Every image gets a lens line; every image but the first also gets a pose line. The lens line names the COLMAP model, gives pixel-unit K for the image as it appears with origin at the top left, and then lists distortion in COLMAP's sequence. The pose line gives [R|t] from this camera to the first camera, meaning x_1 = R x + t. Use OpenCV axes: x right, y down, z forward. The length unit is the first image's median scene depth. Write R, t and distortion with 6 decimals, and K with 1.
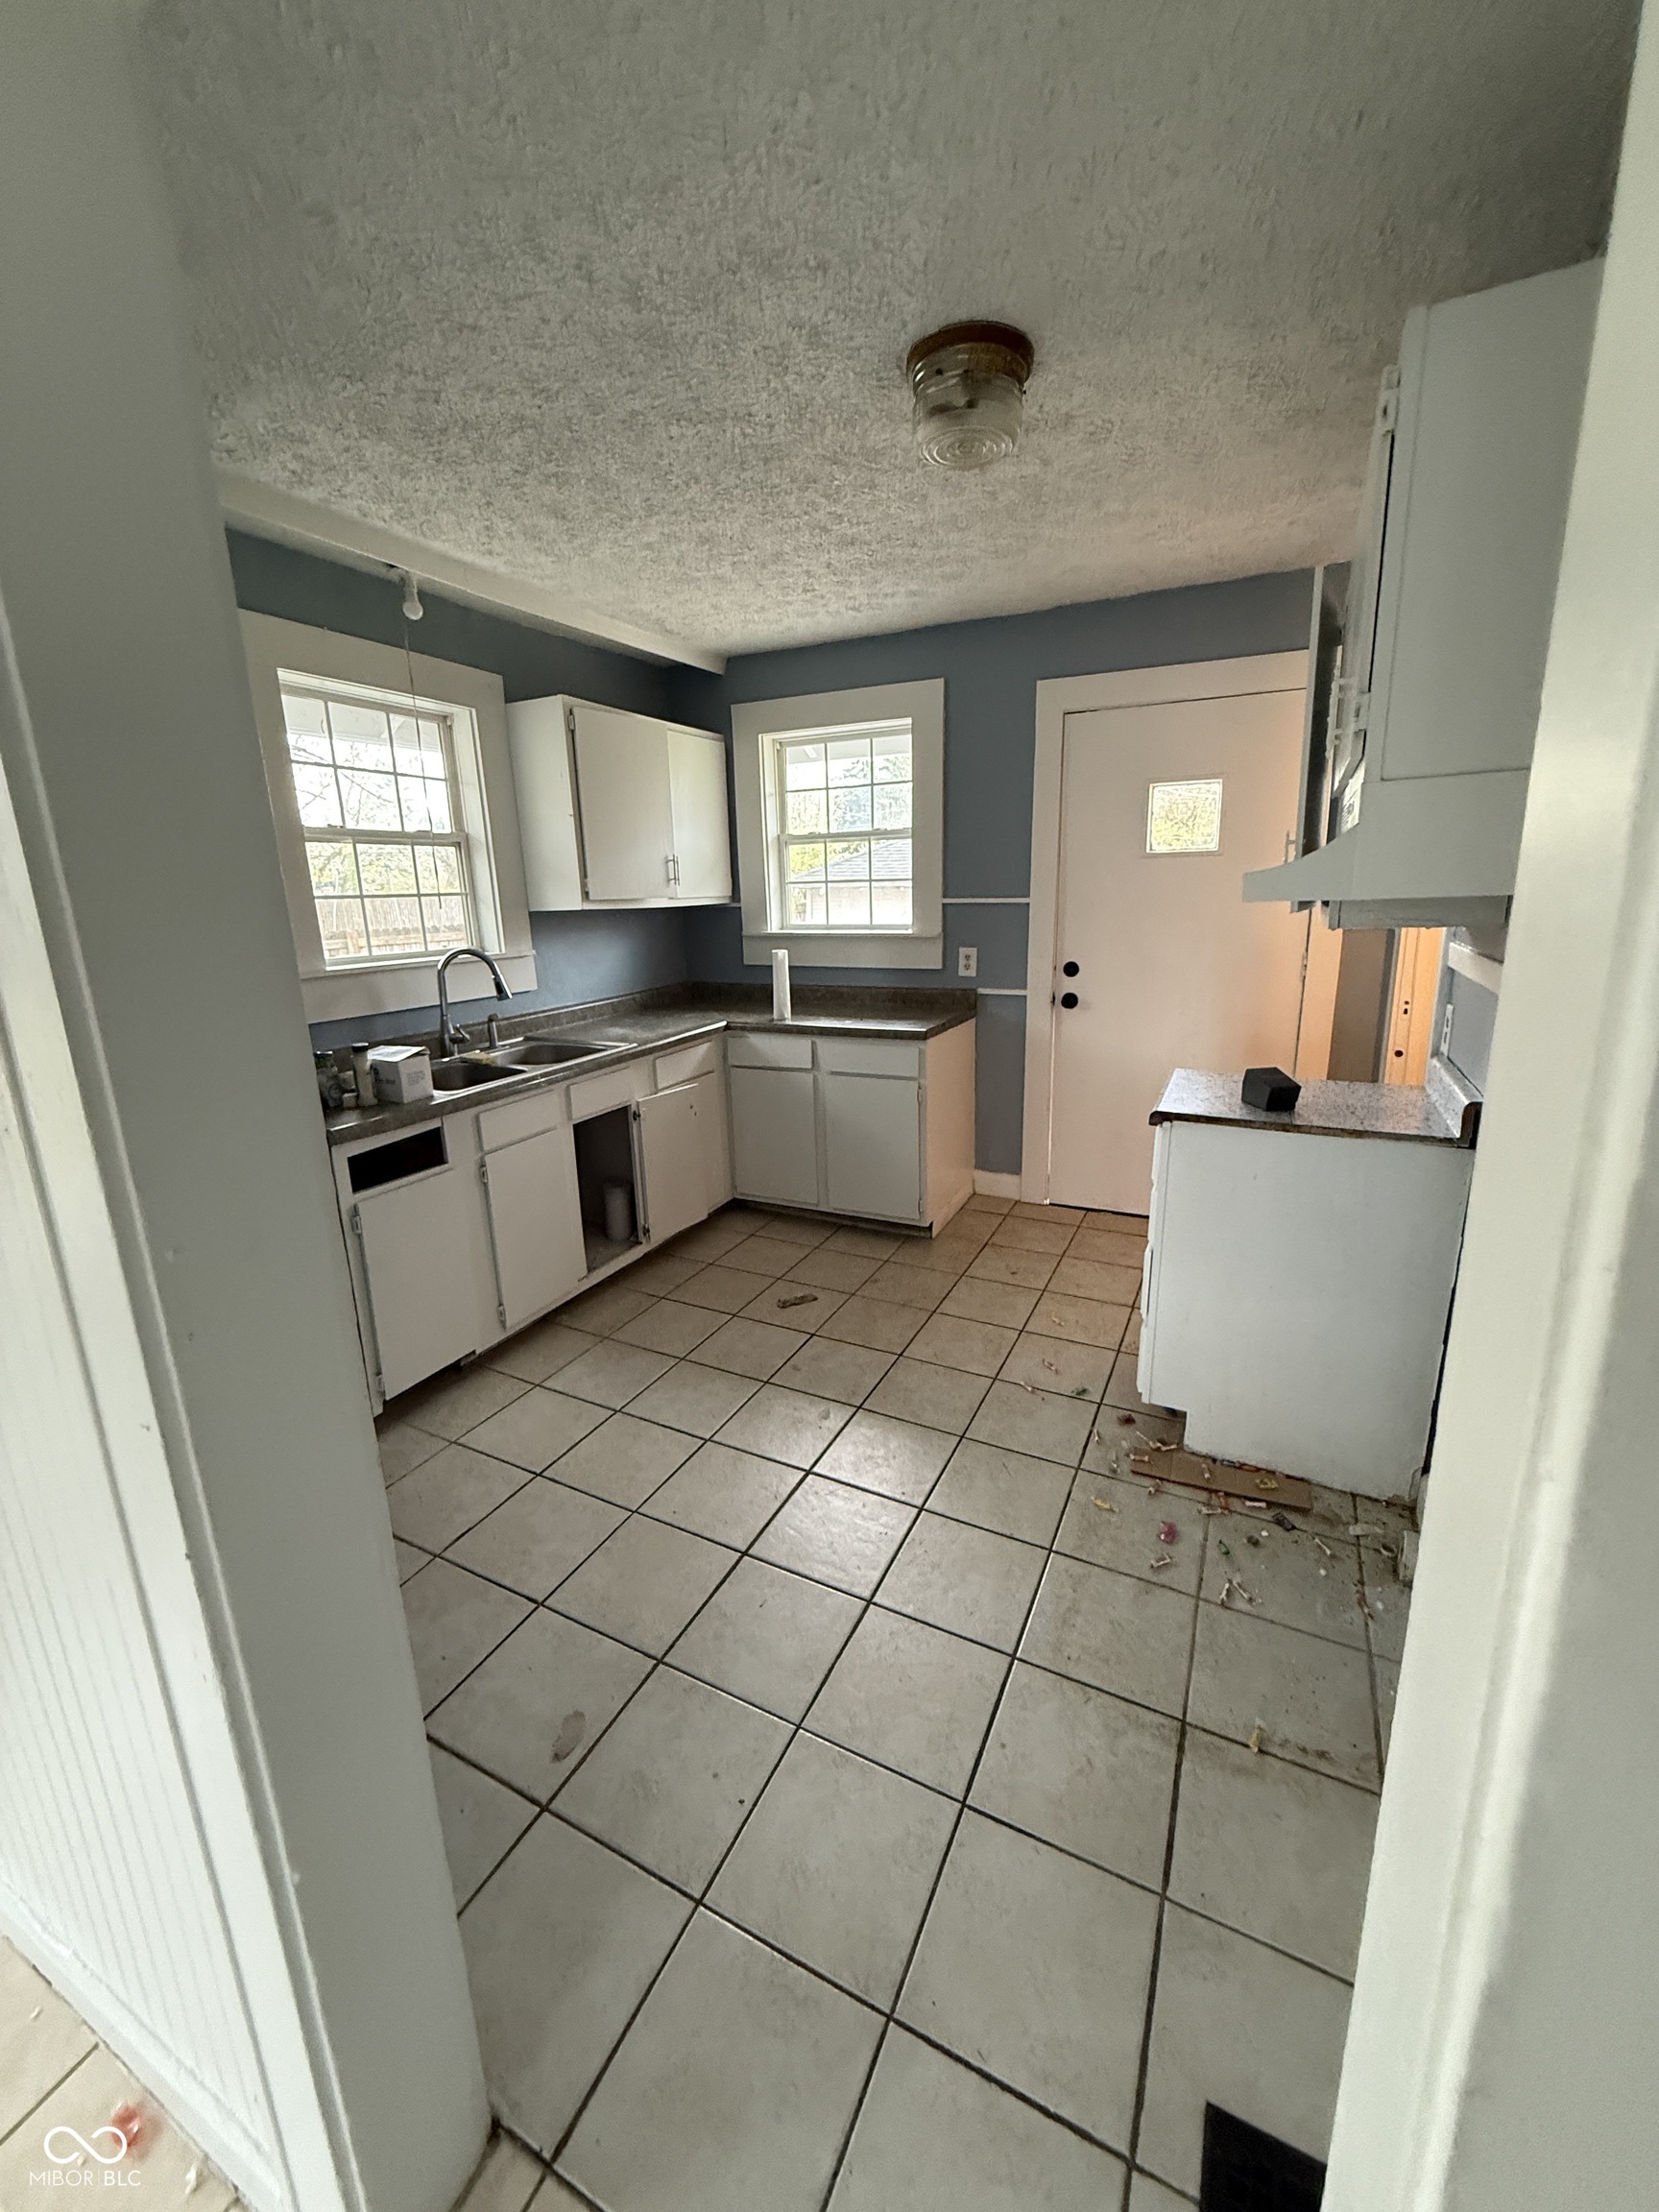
lens RADIAL K [[879.6, 0, 831.2], [0, 879.6, 1099.1], [0, 0, 1]] dist [0.001533, 0.000005]
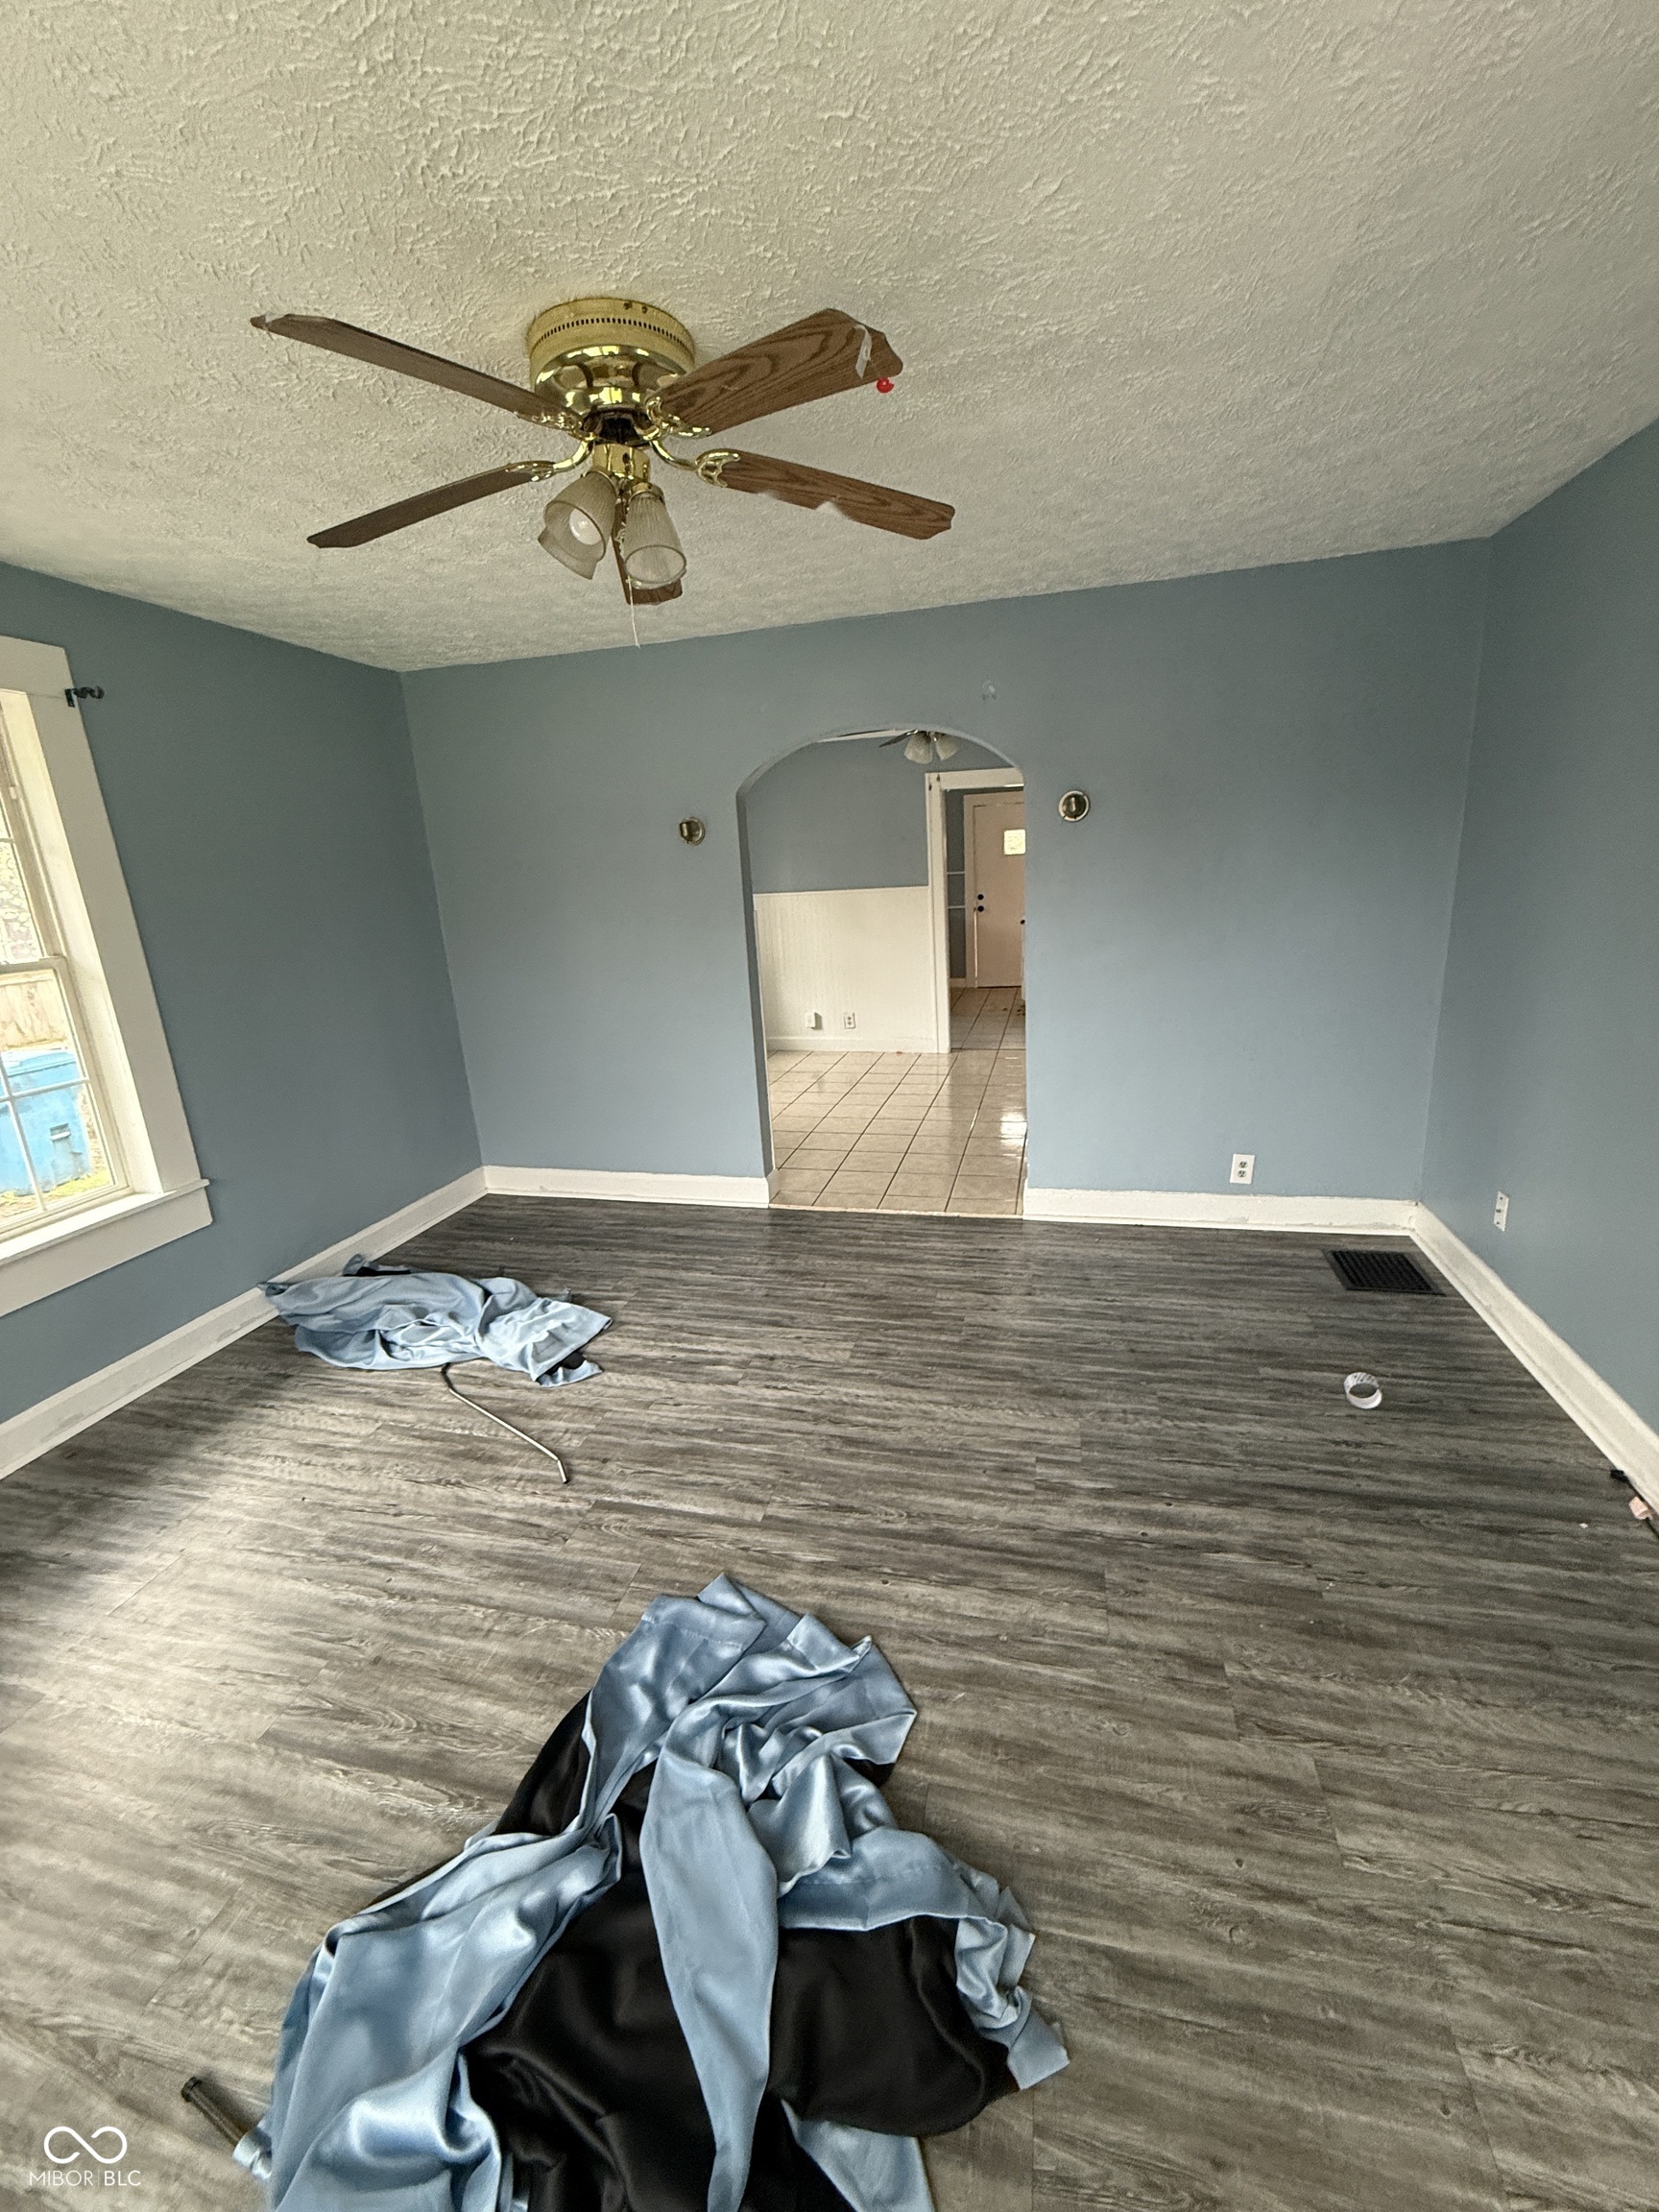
lens RADIAL K [[879.6, 0, 831.2], [0, 879.6, 1099.1], [0, 0, 1]] dist [0.001533, 0.000005]
pose [[0.977198, -0.083547, 0.195203, -1.167695], [0.081723, 0.996503, 0.017395, 0.597657], [-0.195973, -0.001046, 0.980609, -2.425888]]
